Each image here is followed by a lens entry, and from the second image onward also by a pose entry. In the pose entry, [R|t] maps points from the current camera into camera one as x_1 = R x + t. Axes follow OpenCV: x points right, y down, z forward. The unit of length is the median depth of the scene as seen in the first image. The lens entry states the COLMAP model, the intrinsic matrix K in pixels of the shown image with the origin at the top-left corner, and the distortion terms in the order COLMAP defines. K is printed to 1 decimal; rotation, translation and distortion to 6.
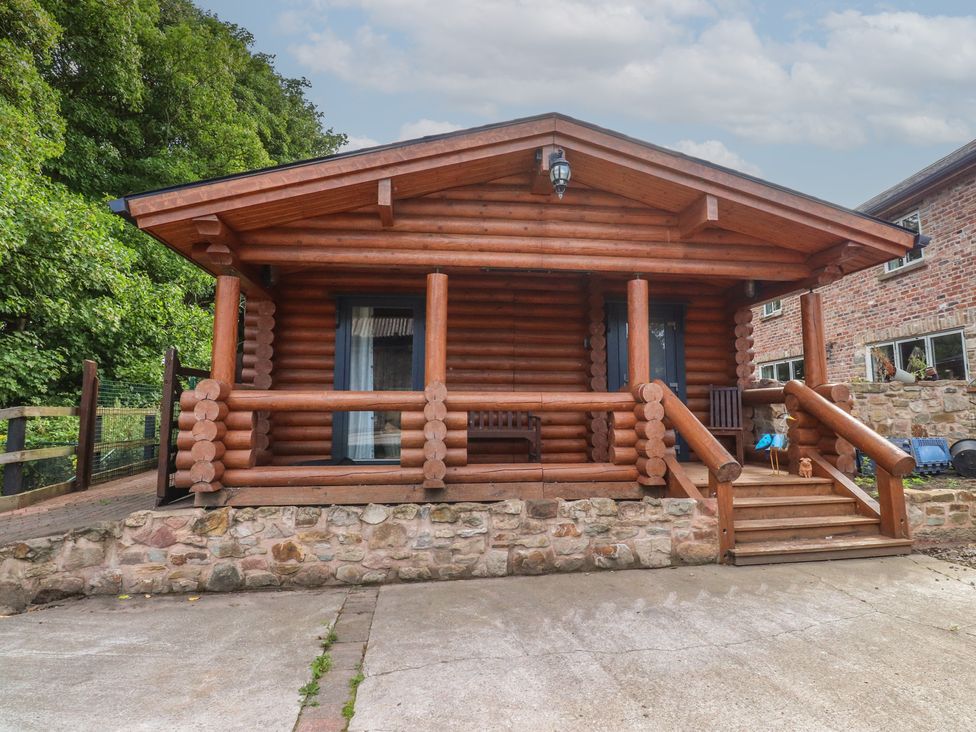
lens RADIAL K [[511.4, 0, 485.1], [0, 511.4, 348.1], [0, 0, 1]] dist [0.001014, -0.012652]
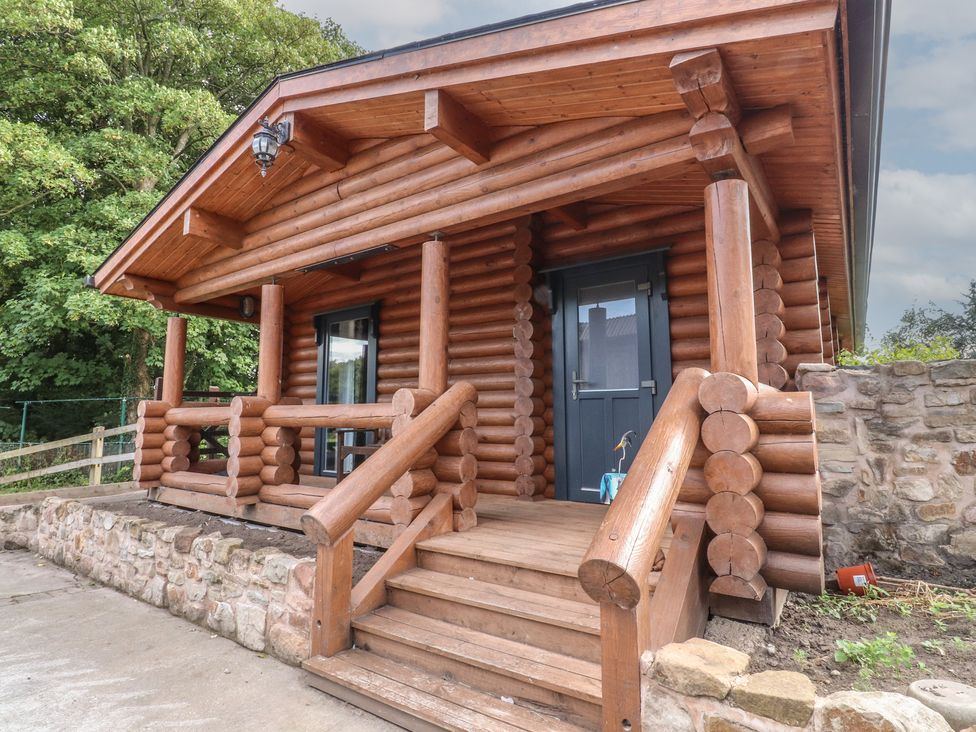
lens RADIAL K [[511.4, 0, 485.1], [0, 511.4, 348.1], [0, 0, 1]] dist [0.001014, -0.012652]
pose [[0.744266, -0.093103, -0.661362, 0.887223], [0.085360, 0.995375, -0.044063, 0.055225], [0.662406, -0.023659, 0.748772, 0.560313]]
